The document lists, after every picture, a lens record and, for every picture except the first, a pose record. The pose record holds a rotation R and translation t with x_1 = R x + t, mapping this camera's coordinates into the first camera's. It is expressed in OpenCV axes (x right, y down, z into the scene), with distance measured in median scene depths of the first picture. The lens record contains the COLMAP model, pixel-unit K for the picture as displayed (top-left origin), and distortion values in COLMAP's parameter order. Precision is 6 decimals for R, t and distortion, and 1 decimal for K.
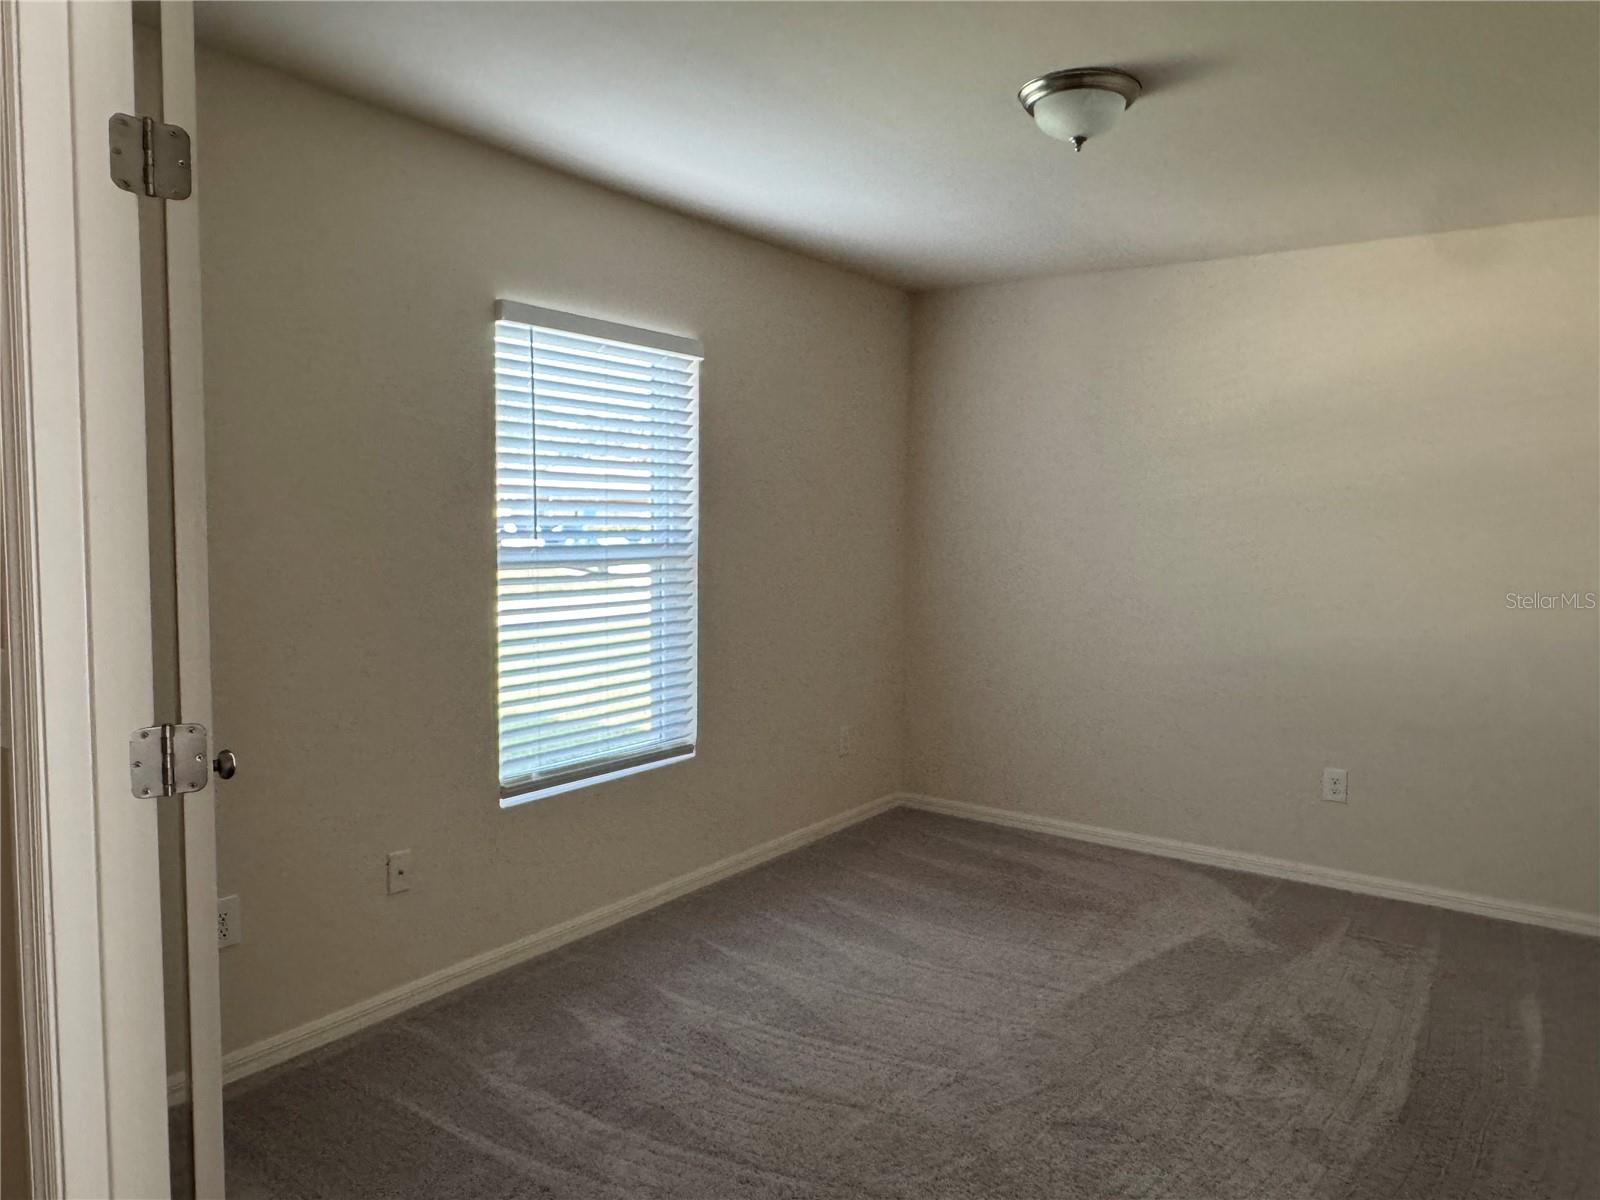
lens RADIAL K [[1111.9, 0, 800.0], [0, 1111.9, 600.0], [0, 0, 1]] dist [-0.004128, 0.001140]
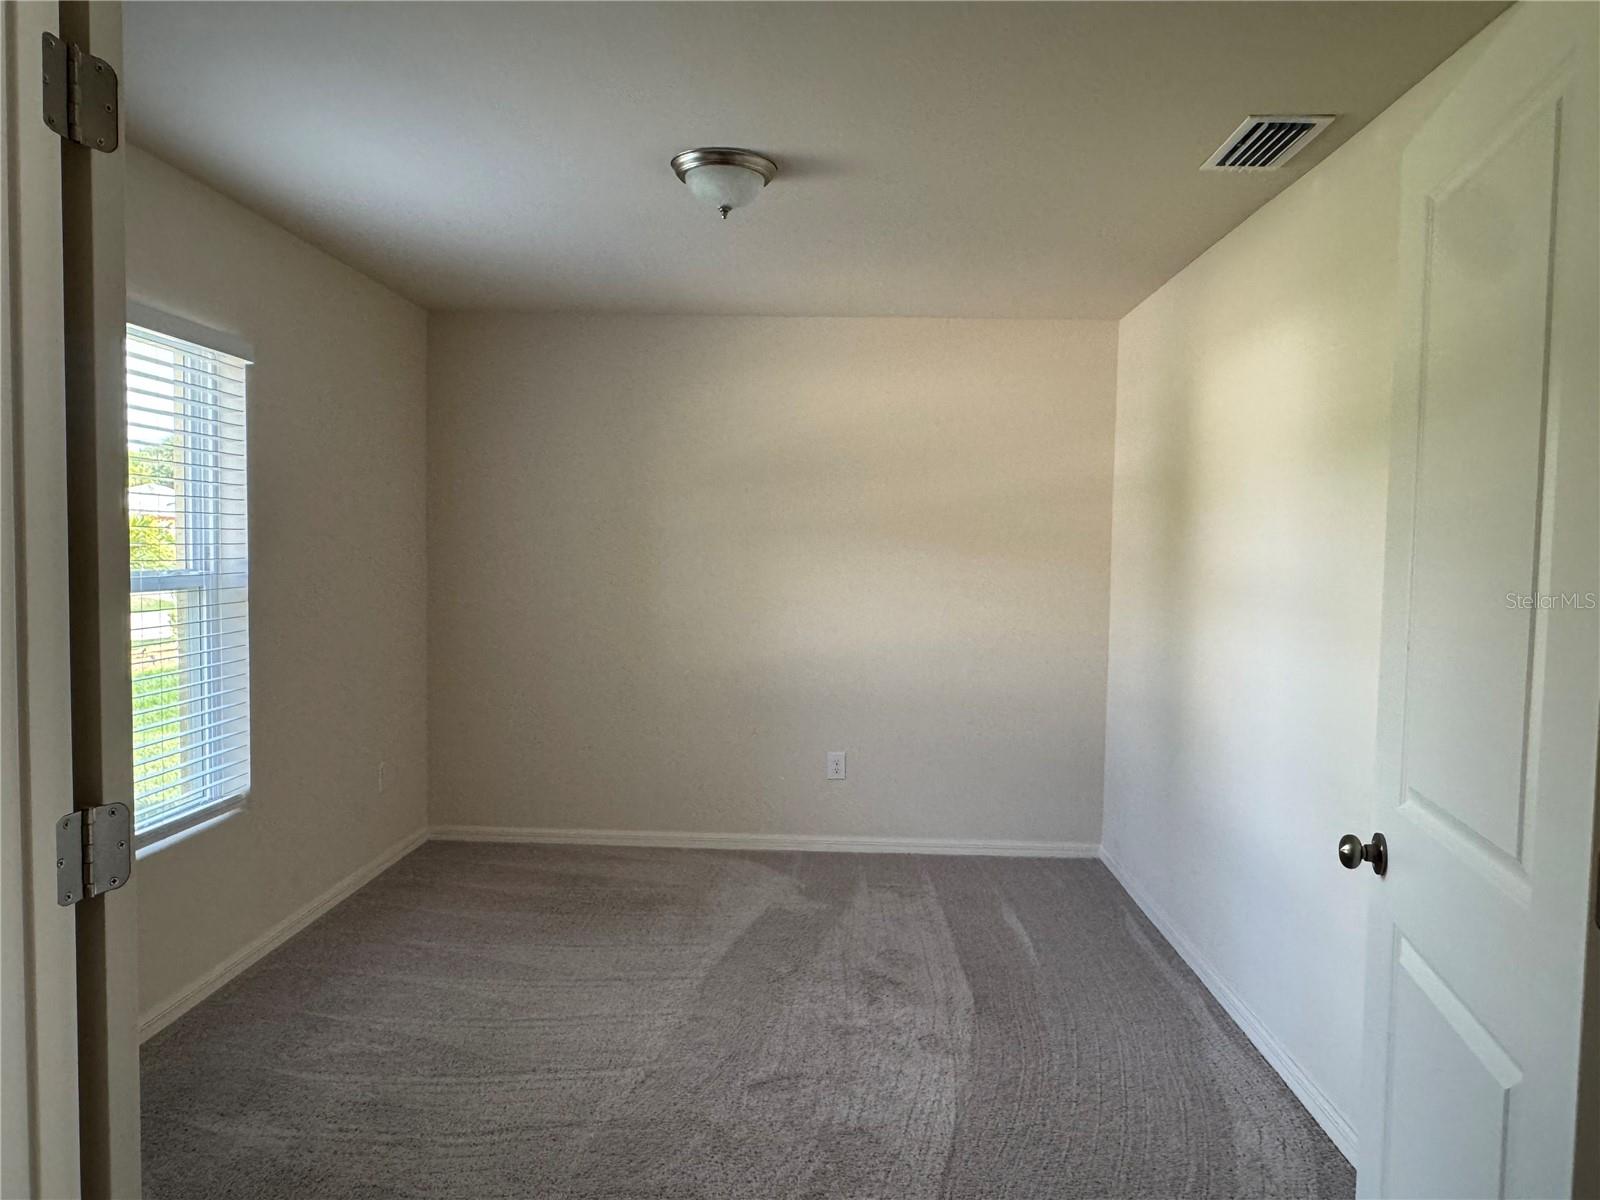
lens RADIAL K [[1111.9, 0, 800.0], [0, 1111.9, 600.0], [0, 0, 1]] dist [-0.004128, 0.001140]
pose [[0.826206, -0.023086, 0.562895, -0.294325], [0.033425, 0.999409, -0.008073, -0.006377], [-0.562376, 0.025485, 0.826489, 0.029595]]
